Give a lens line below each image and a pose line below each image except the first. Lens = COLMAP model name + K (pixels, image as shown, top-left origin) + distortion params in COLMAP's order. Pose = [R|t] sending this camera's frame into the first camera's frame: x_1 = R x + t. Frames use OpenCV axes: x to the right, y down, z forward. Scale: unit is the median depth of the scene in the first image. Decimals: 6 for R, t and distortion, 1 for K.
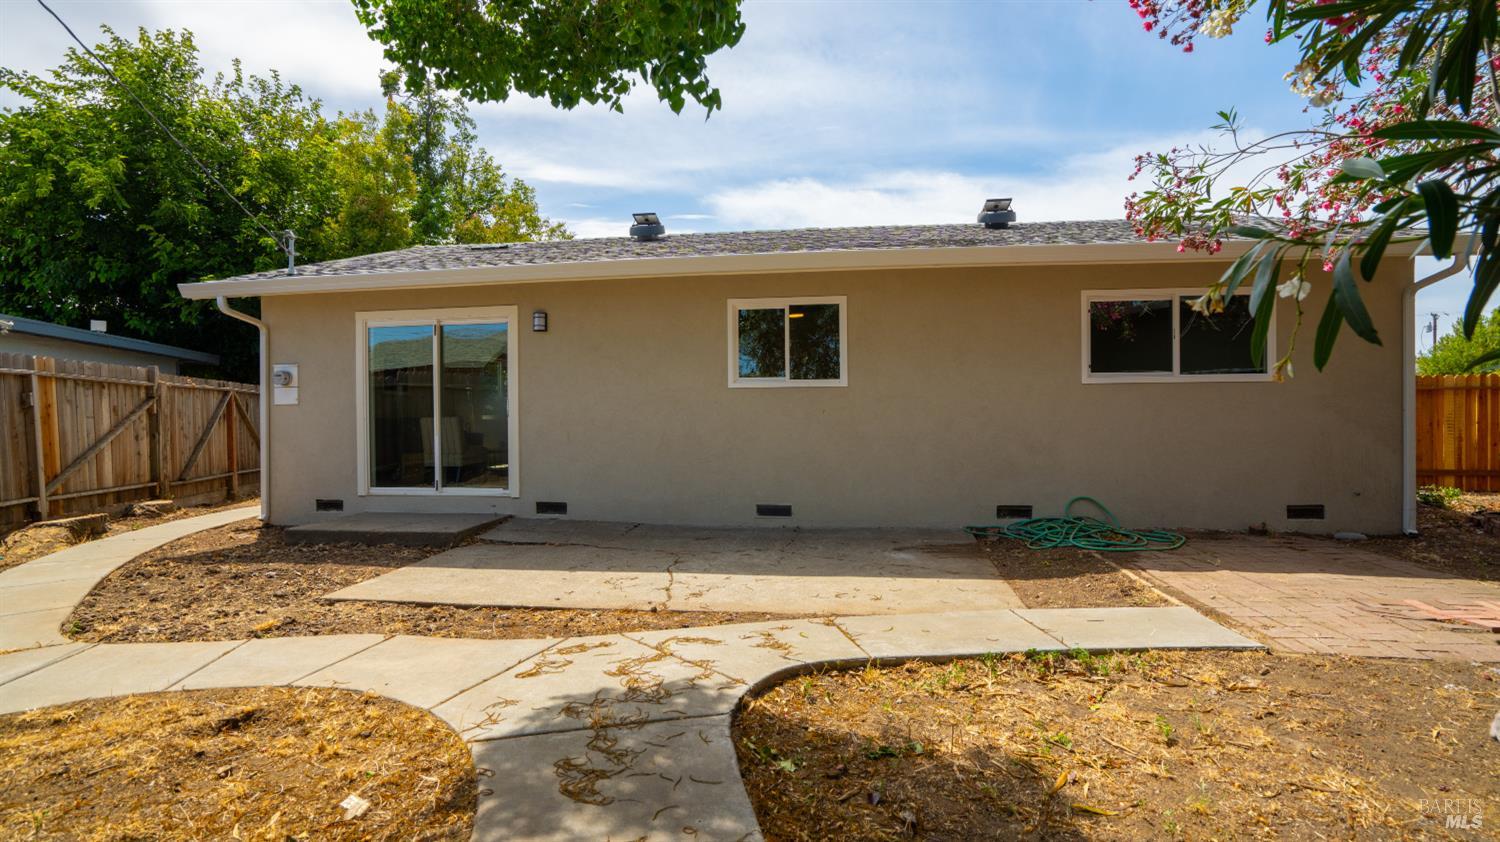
lens RADIAL K [[694.7, 0, 750.0], [0, 694.7, 421.0], [0, 0, 1]] dist [-0.038001, 0.000001]
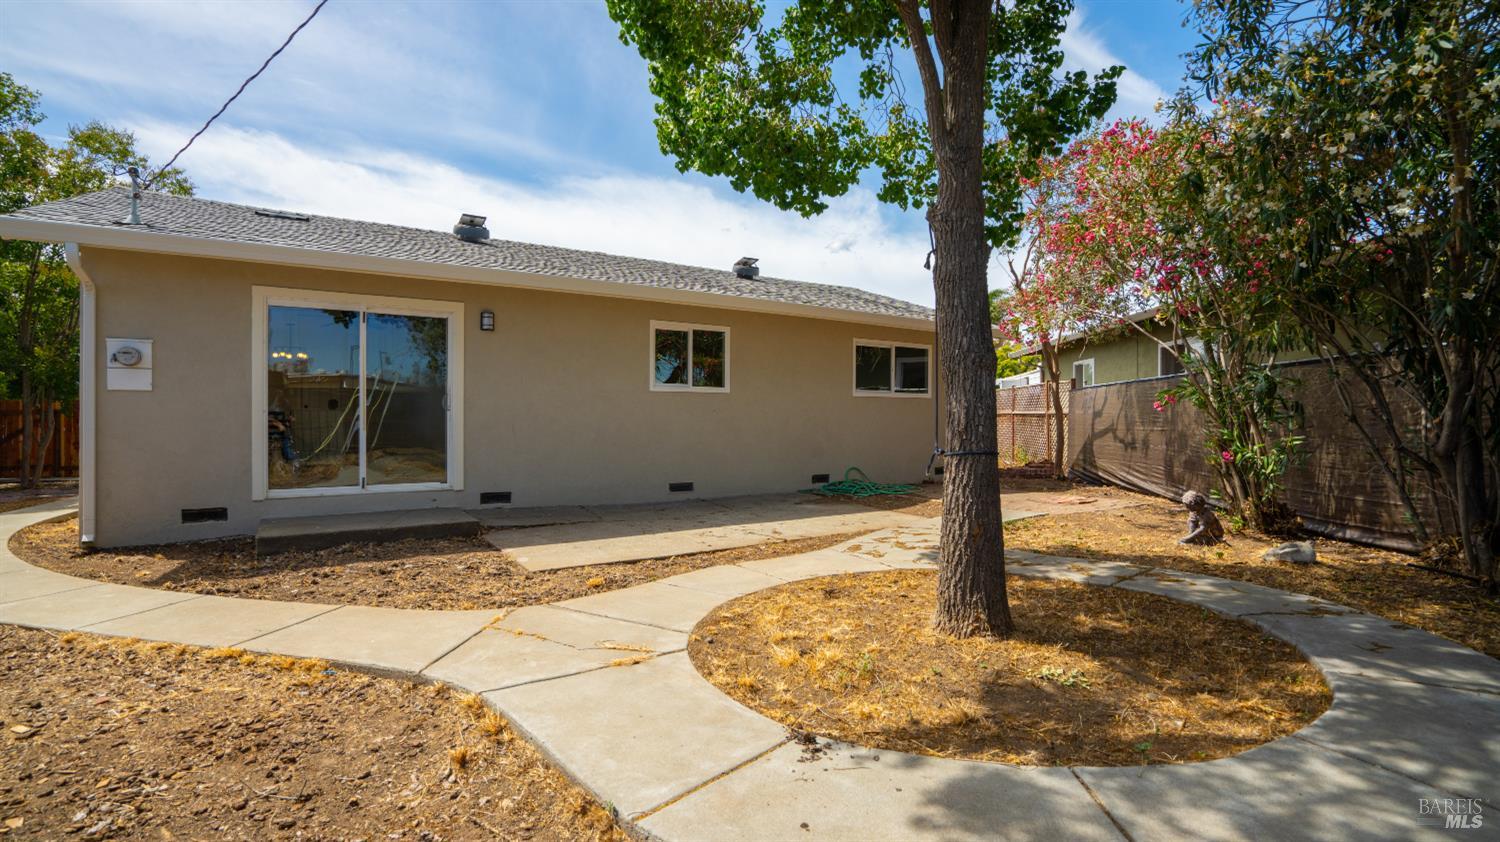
lens RADIAL K [[680.6, 0, 745.4], [0, 680.6, 415.6], [0, 0, 1]] dist [-0.002802, 0.000339]
pose [[0.767586, 0.011909, 0.640835, -0.682599], [-0.006048, 0.999917, -0.011338, 0.009571], [-0.640917, 0.004827, 0.767595, -0.046963]]
